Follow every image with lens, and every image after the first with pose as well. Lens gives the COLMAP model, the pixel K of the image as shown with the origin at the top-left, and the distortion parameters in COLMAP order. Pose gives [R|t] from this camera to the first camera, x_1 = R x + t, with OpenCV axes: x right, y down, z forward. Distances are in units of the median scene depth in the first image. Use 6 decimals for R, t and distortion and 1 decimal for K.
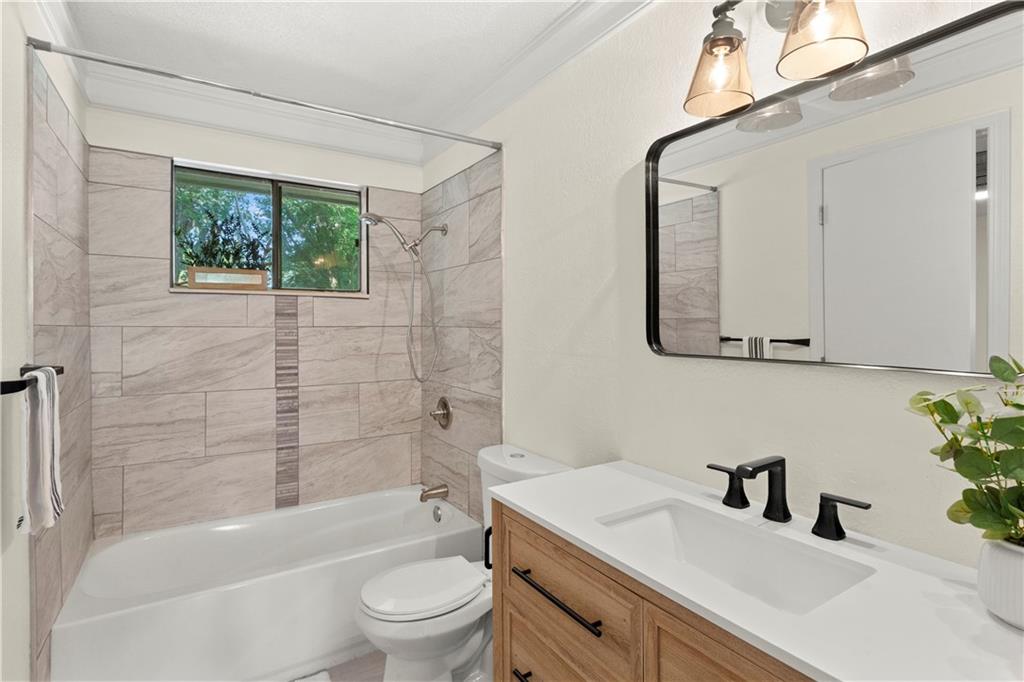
lens RADIAL K [[492.1, 0, 511.0], [0, 492.1, 335.0], [0, 0, 1]] dist [-0.008782, 0.002859]
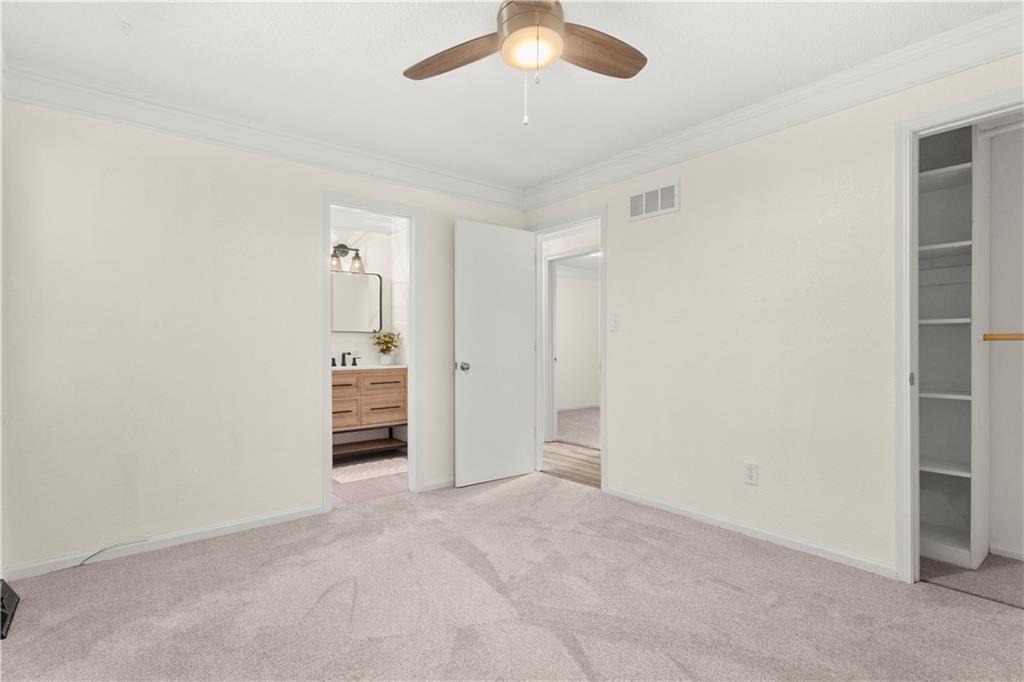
lens RADIAL K [[492.1, 0, 512.0], [0, 492.1, 341.8], [0, 0, 1]] dist [-0.008782, 0.002859]
pose [[-0.111554, 0.002627, 0.993755, -4.578907], [0.003002, 0.999993, -0.002306, 0.181020], [-0.993754, 0.002726, -0.111561, -0.059629]]
